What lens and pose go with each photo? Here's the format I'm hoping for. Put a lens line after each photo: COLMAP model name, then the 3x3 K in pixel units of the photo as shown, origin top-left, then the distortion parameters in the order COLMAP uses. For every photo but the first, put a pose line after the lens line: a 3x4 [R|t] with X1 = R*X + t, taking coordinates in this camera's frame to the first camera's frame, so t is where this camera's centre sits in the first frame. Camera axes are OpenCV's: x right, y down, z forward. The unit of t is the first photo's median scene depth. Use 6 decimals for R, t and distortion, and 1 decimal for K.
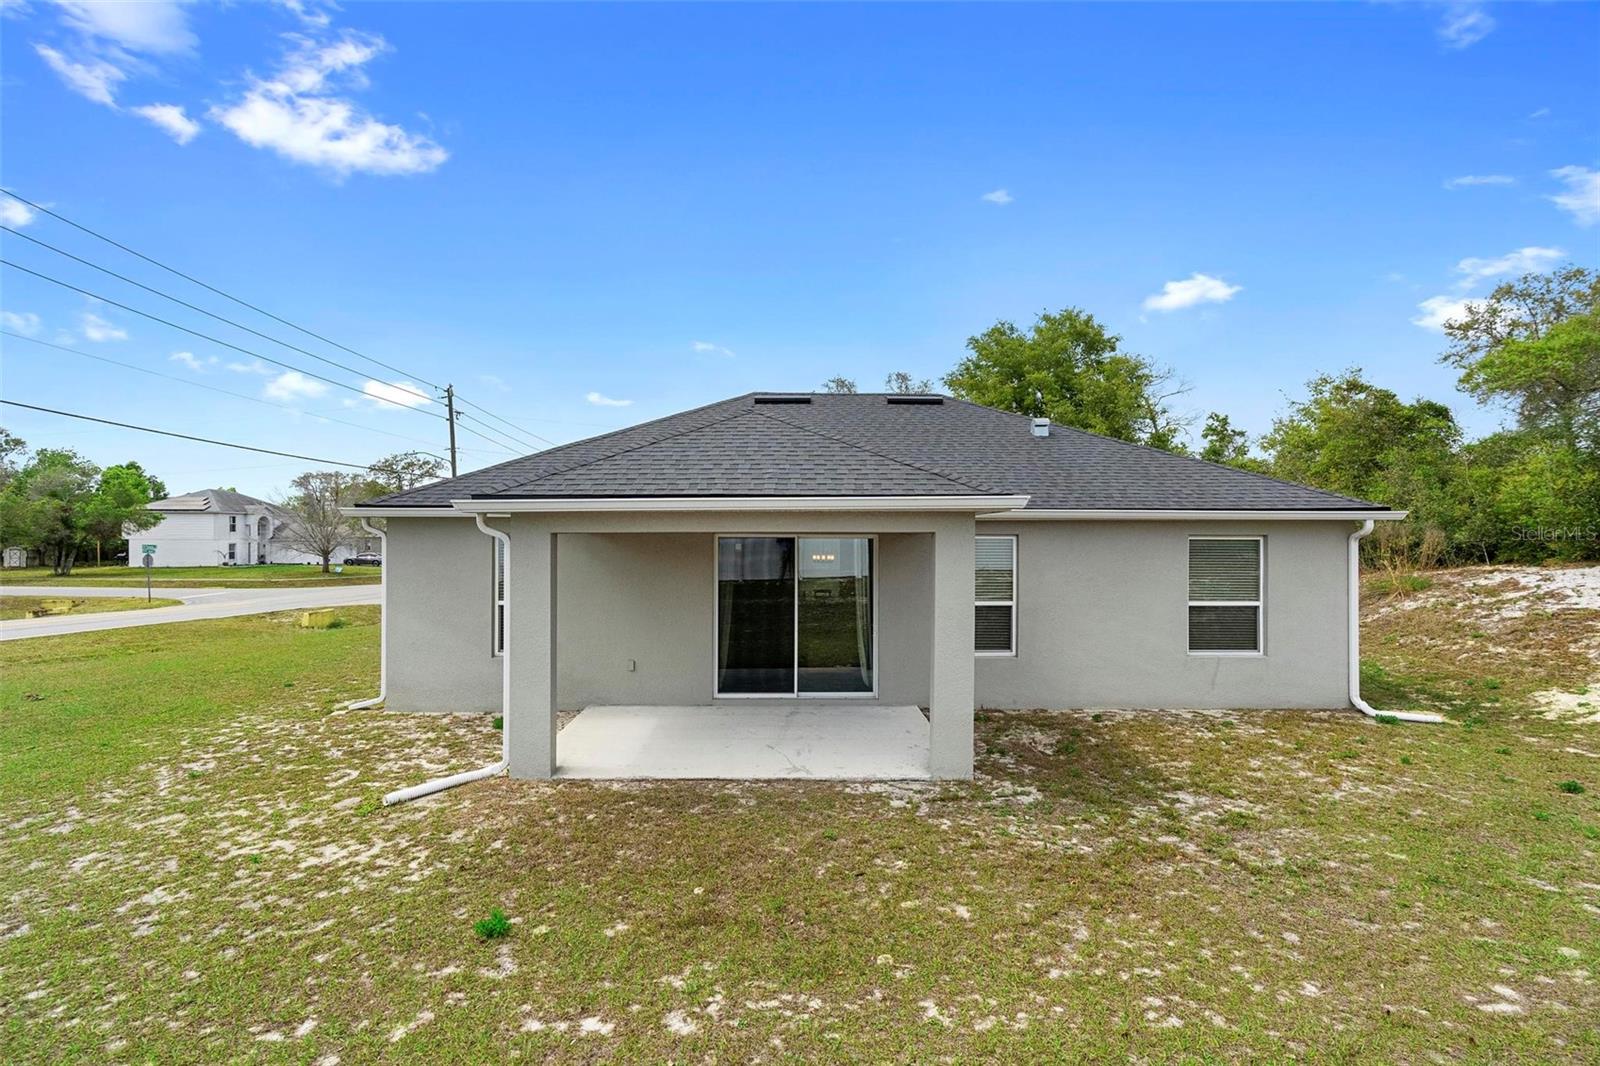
lens RADIAL K [[725.5, 0, 784.7], [0, 725.5, 535.8], [0, 0, 1]] dist [-0.004190, 0.000489]
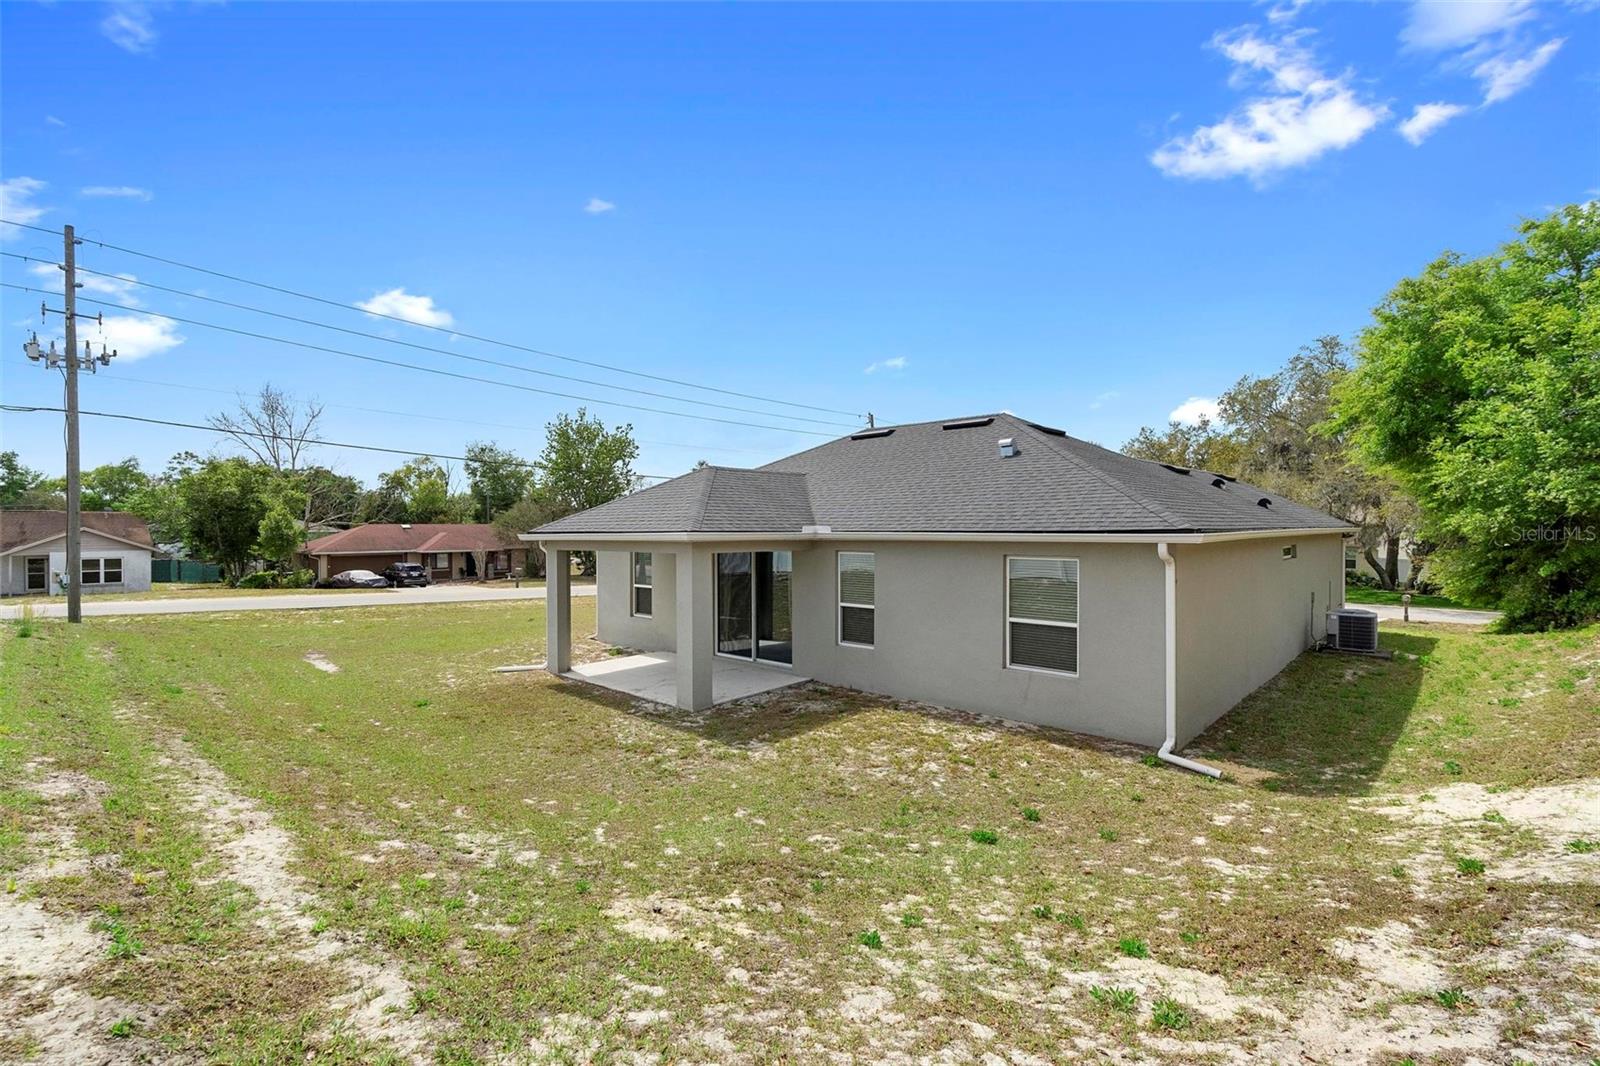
lens RADIAL K [[725.5, 0, 784.7], [0, 725.5, 535.8], [0, 0, 1]] dist [-0.004190, 0.000489]
pose [[0.714017, 0.002225, -0.700125, 1.421630], [-0.003162, 0.999995, -0.000047, -0.032420], [0.700122, 0.002248, 0.714020, 0.046274]]
